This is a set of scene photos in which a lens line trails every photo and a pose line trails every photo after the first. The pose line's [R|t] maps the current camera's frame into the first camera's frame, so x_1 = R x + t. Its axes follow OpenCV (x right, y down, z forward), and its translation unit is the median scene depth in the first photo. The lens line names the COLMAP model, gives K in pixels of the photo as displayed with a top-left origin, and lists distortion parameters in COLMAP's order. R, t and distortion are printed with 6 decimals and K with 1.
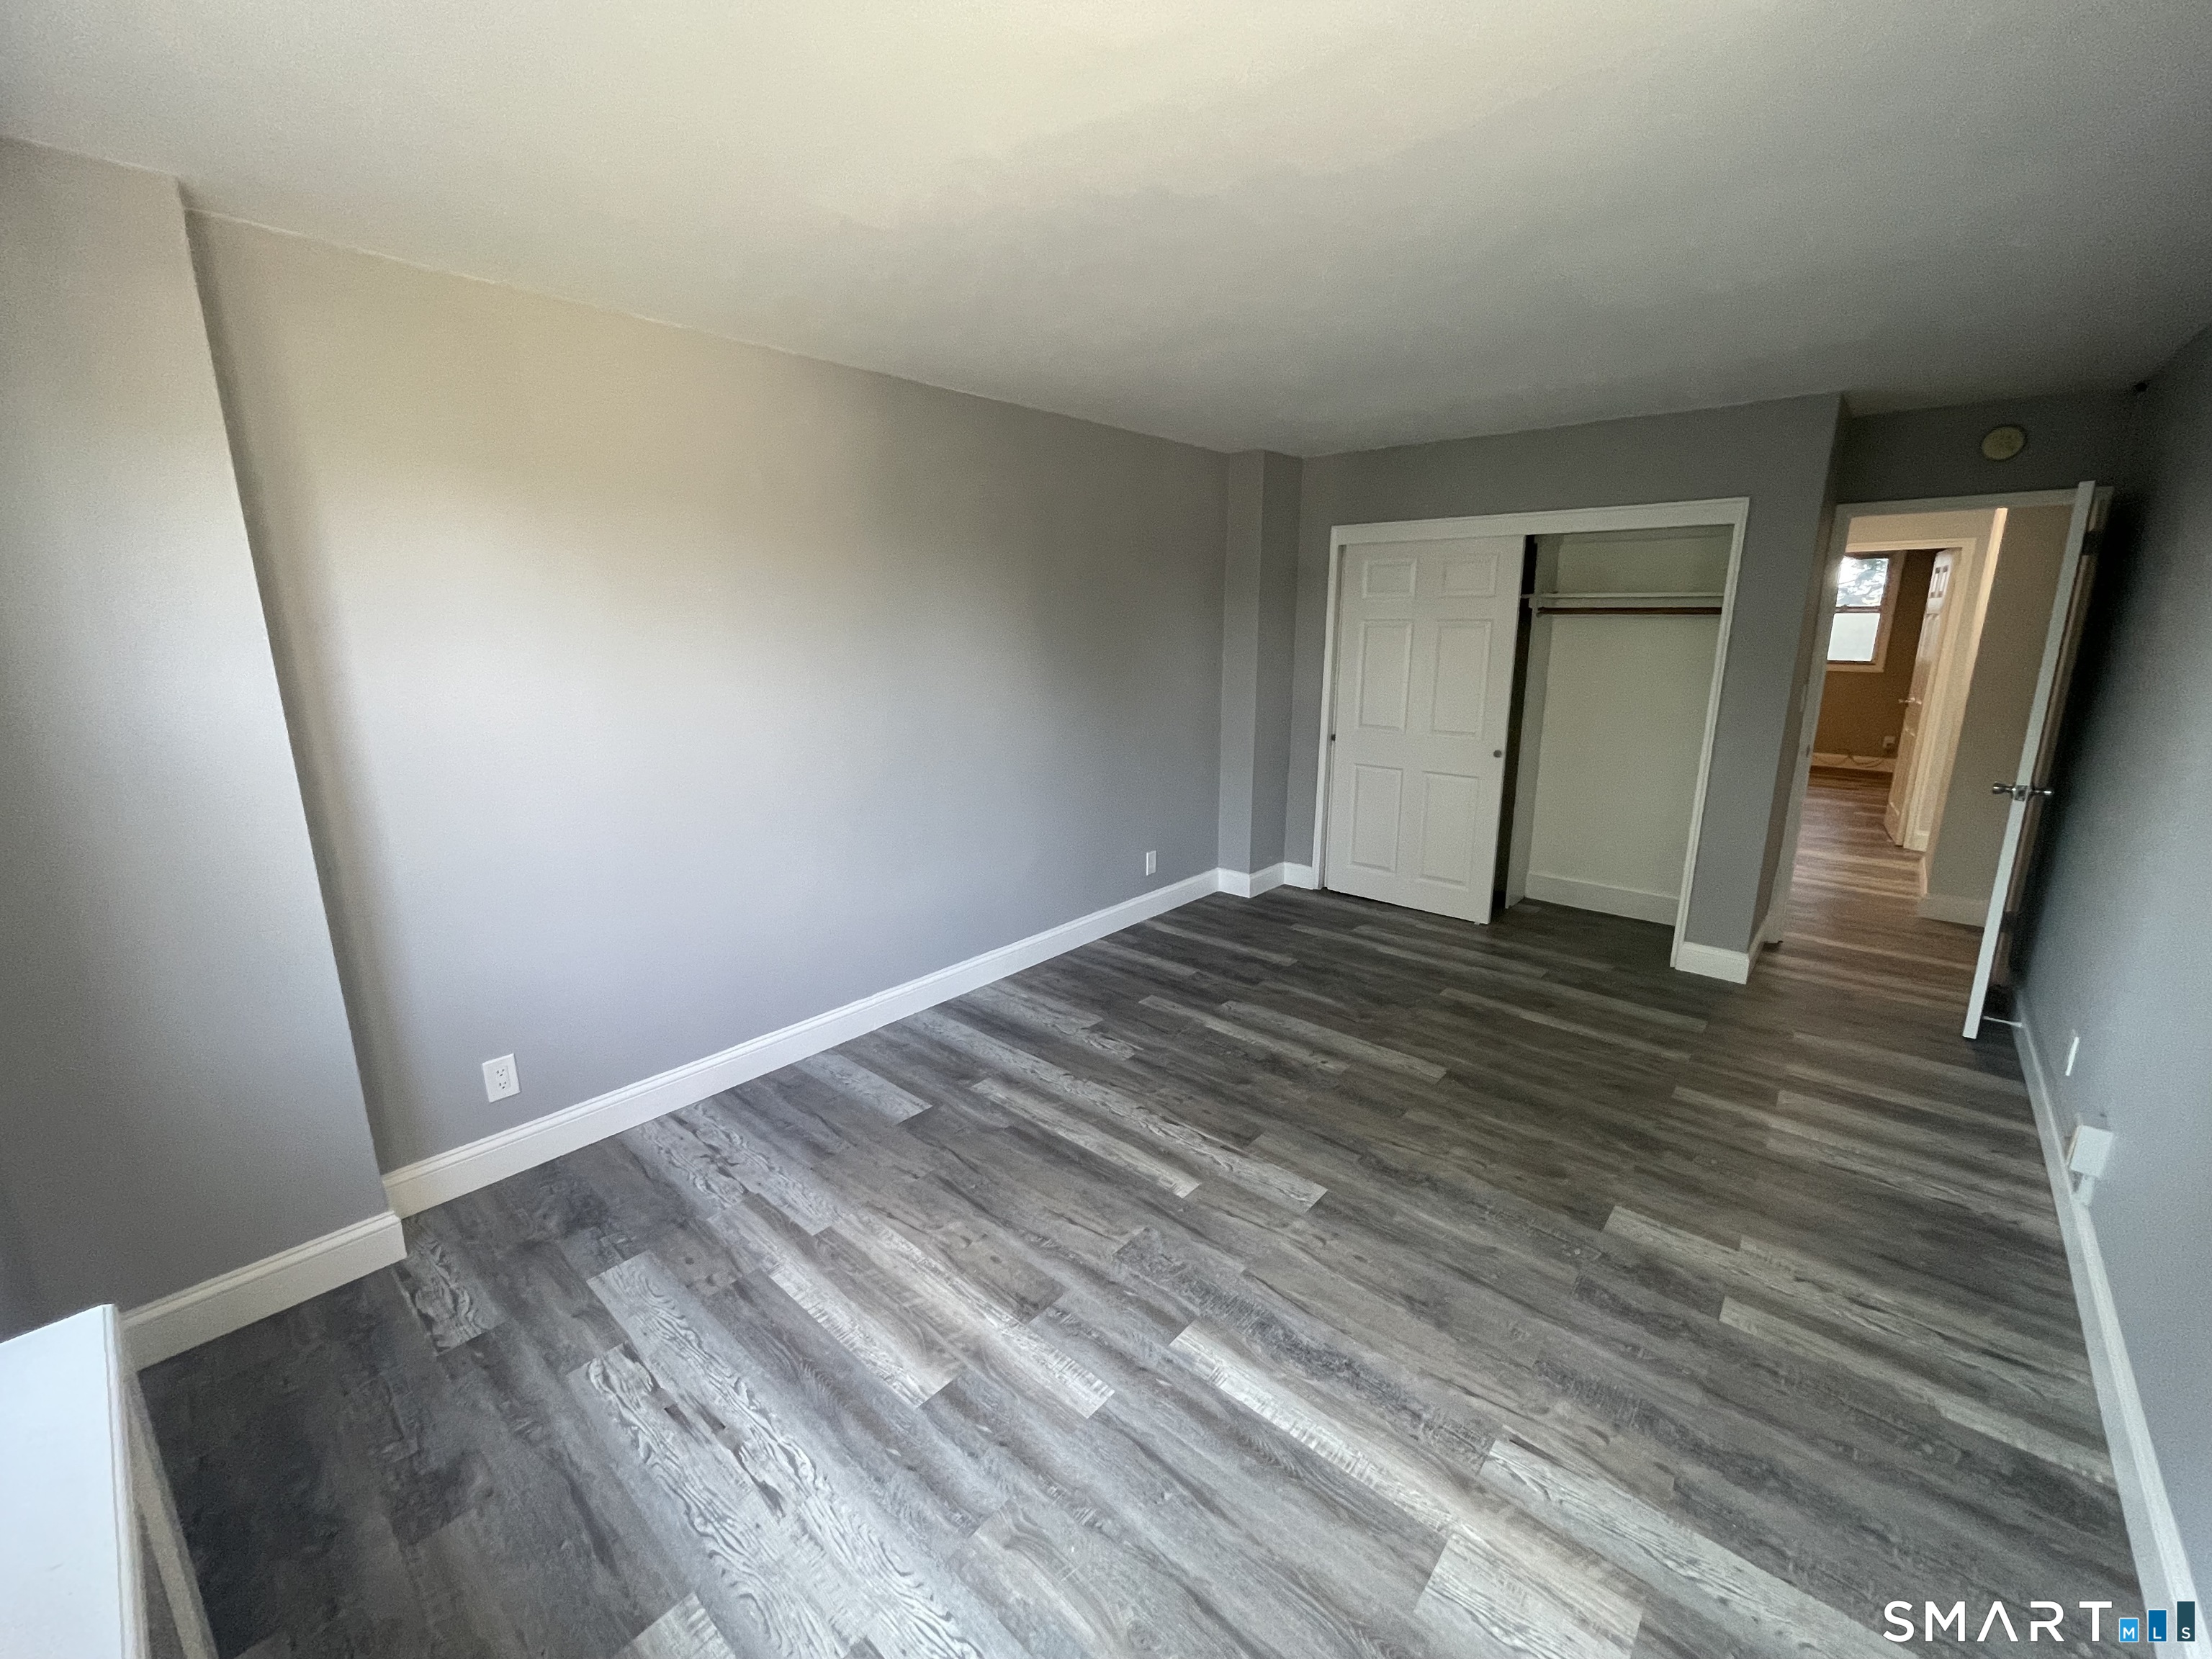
lens RADIAL K [[893.3, 0, 1099.9], [0, 893.3, 811.9], [0, 0, 1]] dist [-0.002031, 0.003258]
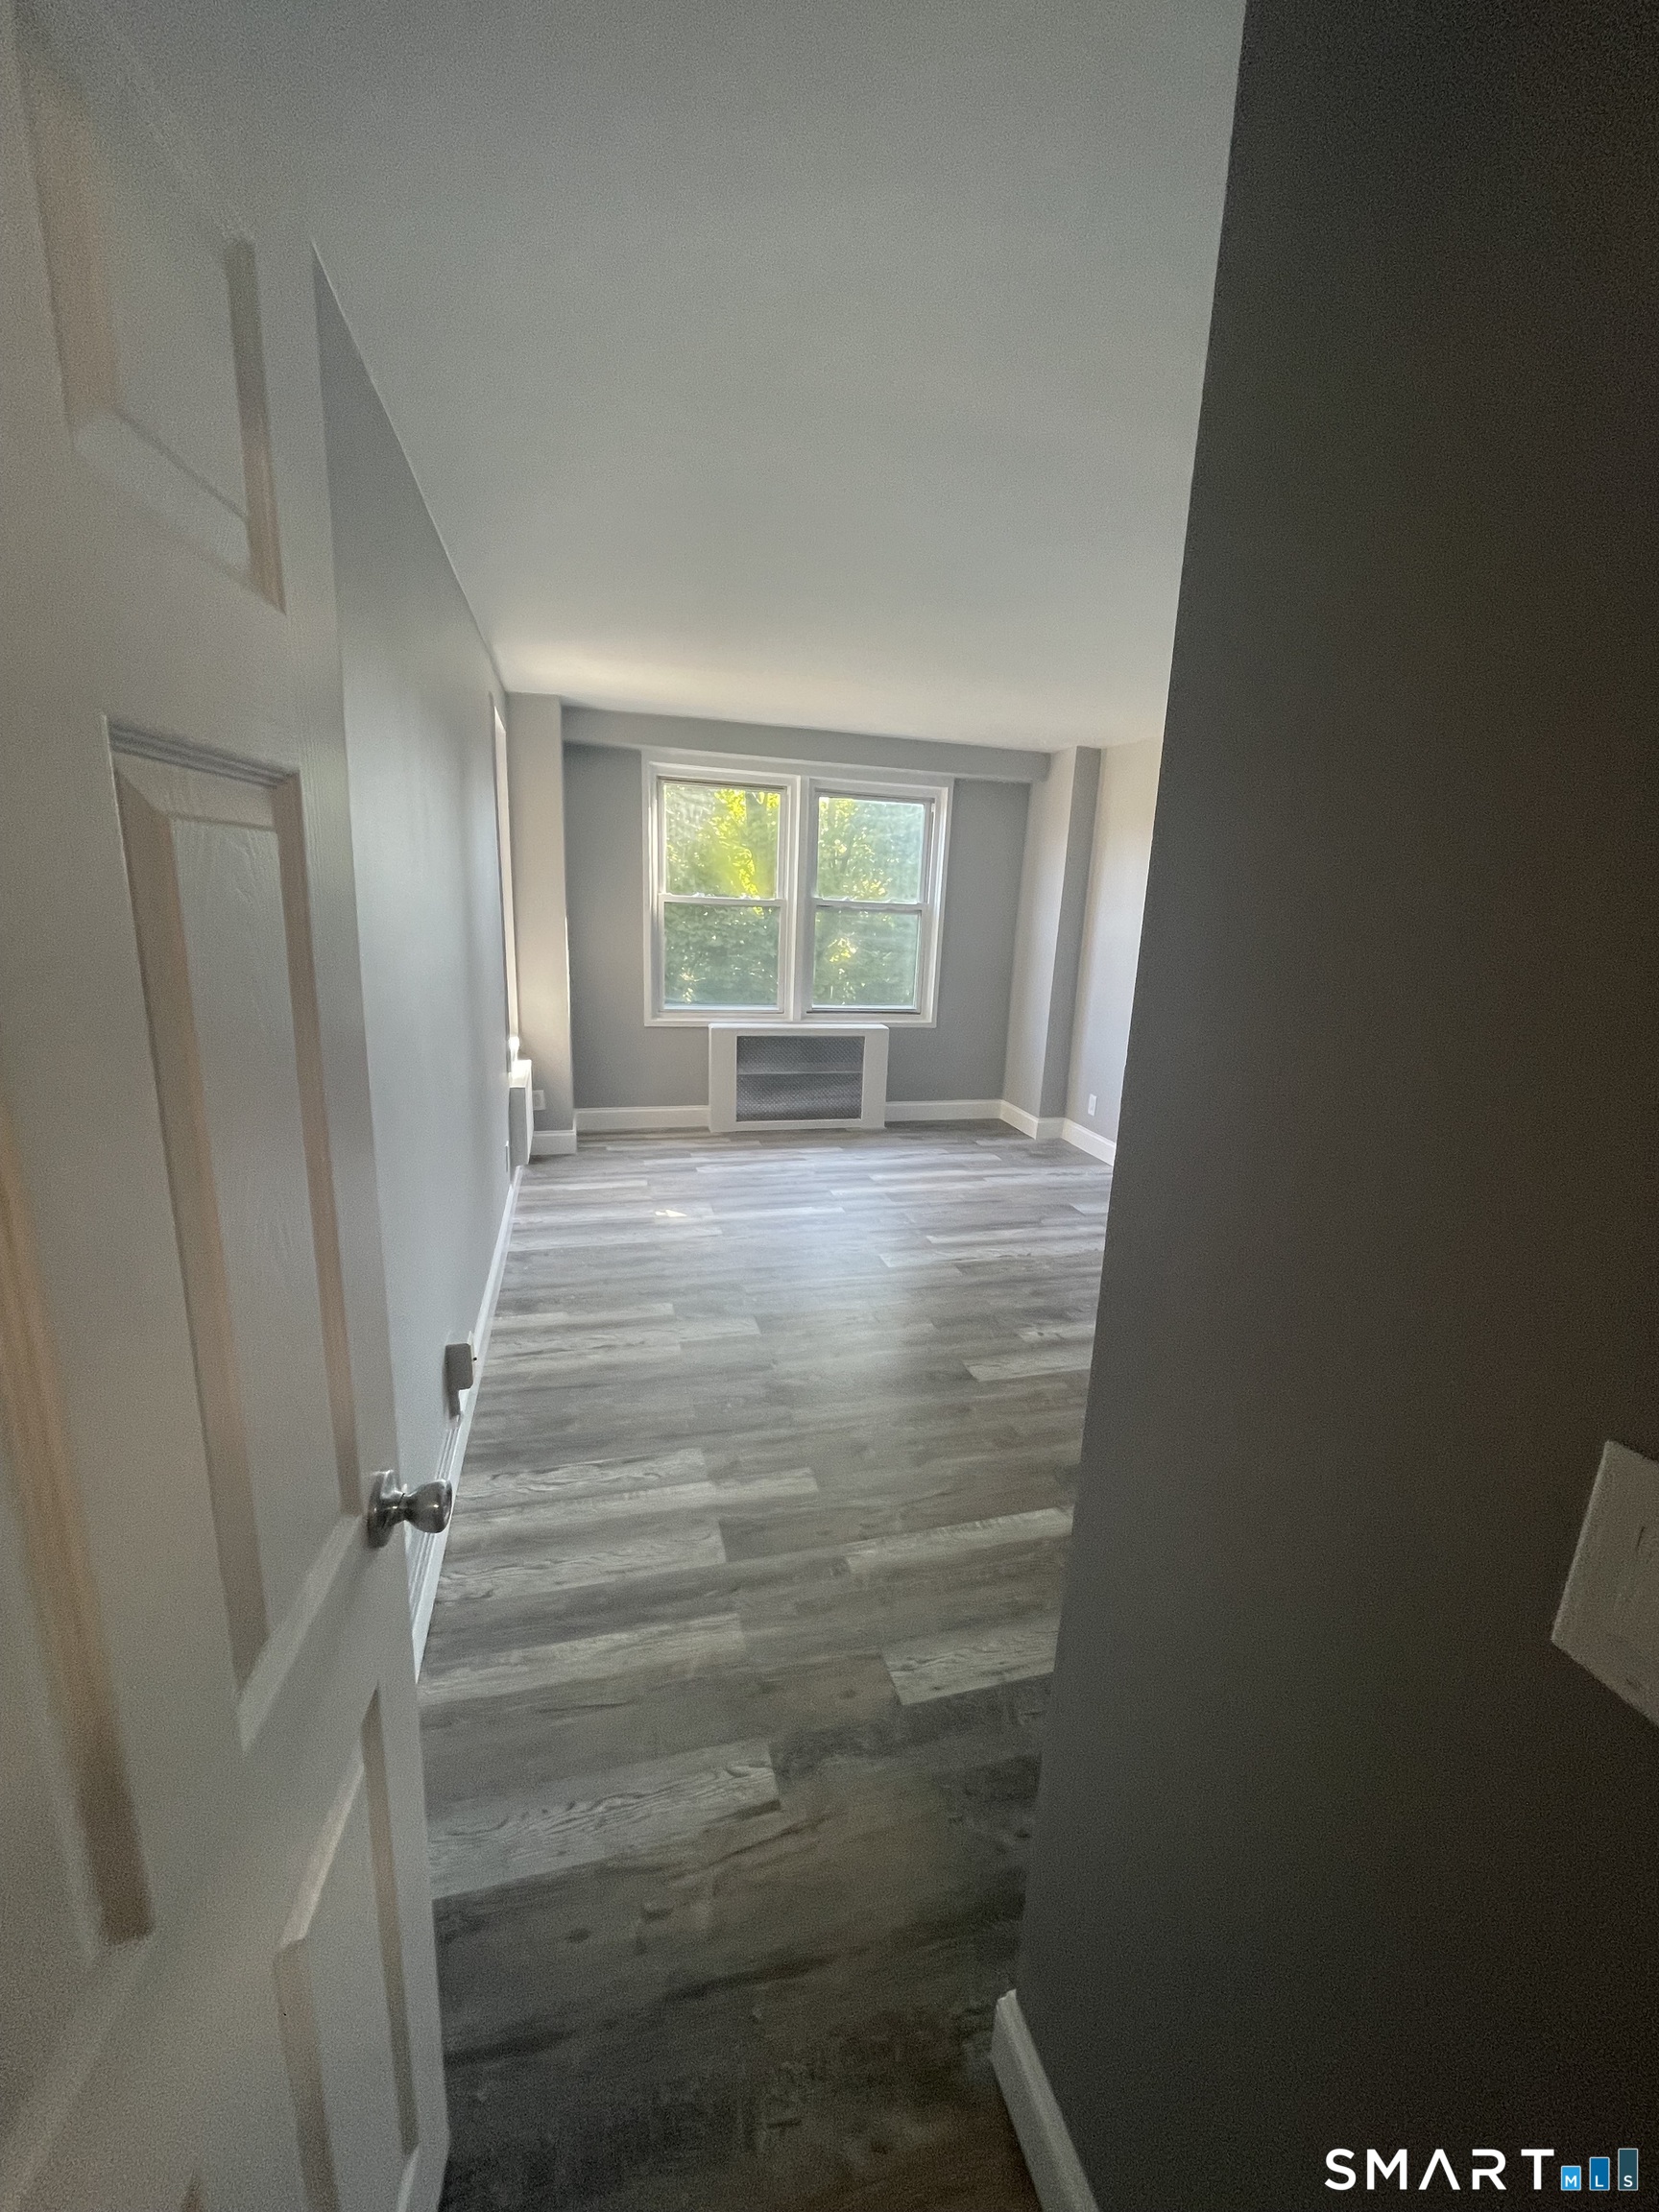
lens RADIAL K [[893.3, 0, 845.8], [0, 893.3, 1094.3], [0, 0, 1]] dist [-0.002031, 0.003258]
pose [[-0.535864, 0.162717, -0.828476, 1.682338], [-0.227689, 0.917048, 0.327384, -0.351157], [0.813023, 0.364068, -0.454365, 1.730488]]
